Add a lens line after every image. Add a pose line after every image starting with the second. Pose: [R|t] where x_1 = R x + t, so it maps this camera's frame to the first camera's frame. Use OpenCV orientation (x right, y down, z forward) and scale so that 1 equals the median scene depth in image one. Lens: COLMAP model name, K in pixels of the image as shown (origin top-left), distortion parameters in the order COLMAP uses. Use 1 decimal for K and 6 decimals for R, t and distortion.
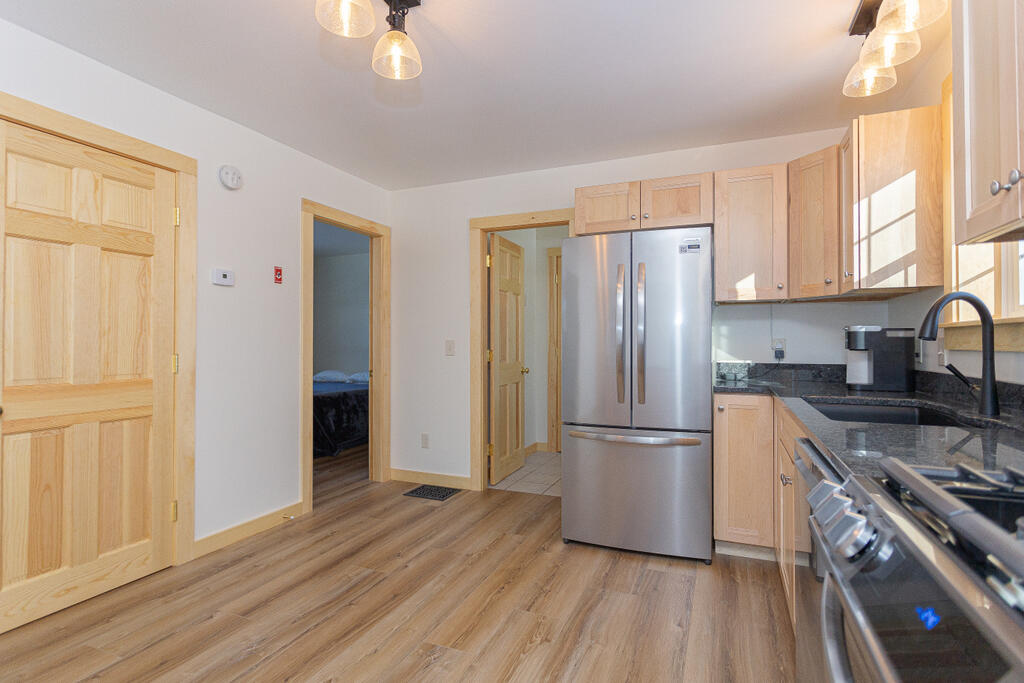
lens RADIAL K [[513.7, 0, 512.8], [0, 513.7, 334.8], [0, 0, 1]] dist [0.017039, -0.002791]
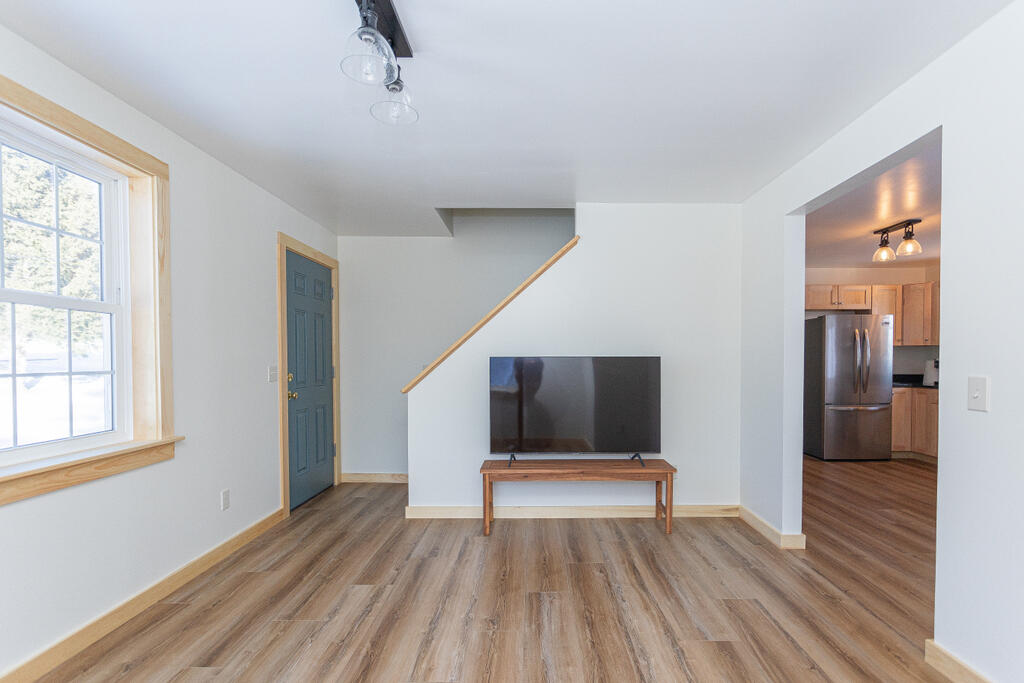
lens RADIAL K [[513.7, 0, 523.5], [0, 513.7, 364.8], [0, 0, 1]] dist [0.017039, -0.002791]
pose [[0.924198, -0.009181, 0.381804, -2.041865], [-0.003591, 0.999458, 0.032726, -0.057619], [-0.381898, -0.031616, 0.923664, -0.512131]]
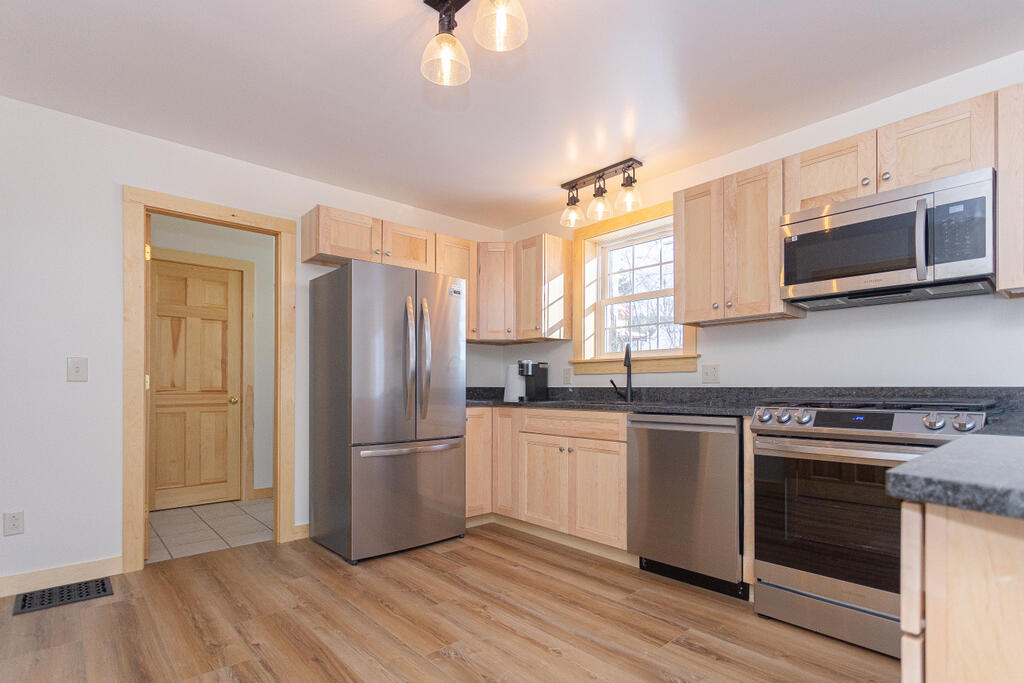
lens RADIAL K [[513.7, 0, 528.7], [0, 513.7, 389.4], [0, 0, 1]] dist [0.017039, -0.002791]
pose [[0.421476, -0.009986, 0.906784, -0.741785], [-0.015454, 0.999715, 0.018193, 0.041974], [-0.906708, -0.021682, 0.421202, 0.305154]]
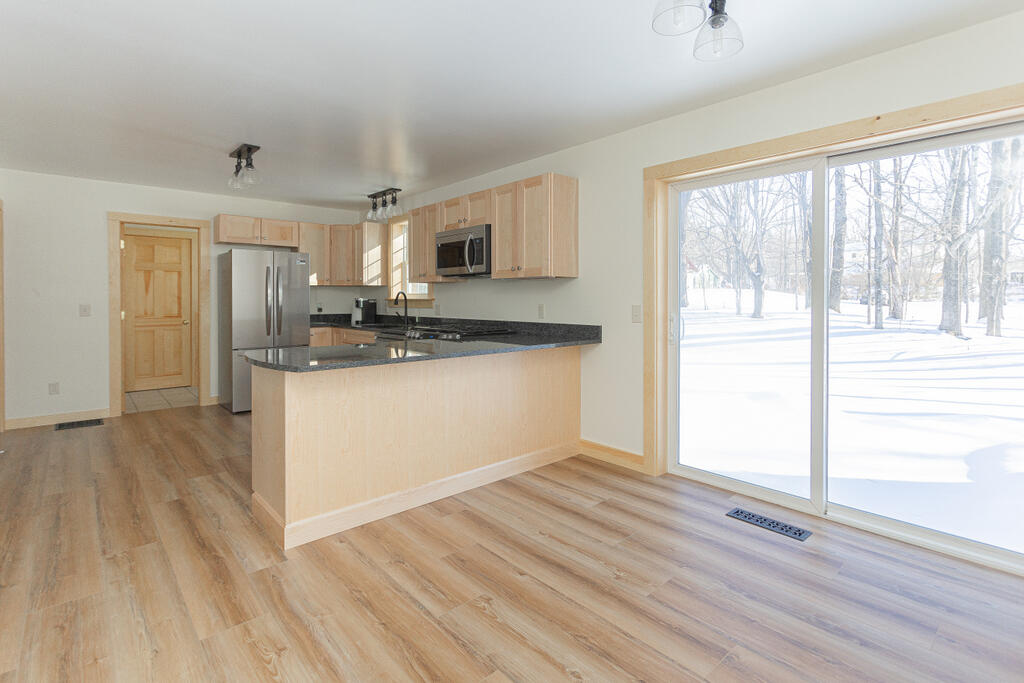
lens RADIAL K [[513.7, 0, 518.3], [0, 513.7, 306.3], [0, 0, 1]] dist [0.017039, -0.002791]
pose [[0.447736, -0.016730, 0.894009, -1.218111], [-0.014799, 0.999549, 0.026117, -0.053359], [-0.894043, -0.024923, 0.447286, -0.818210]]
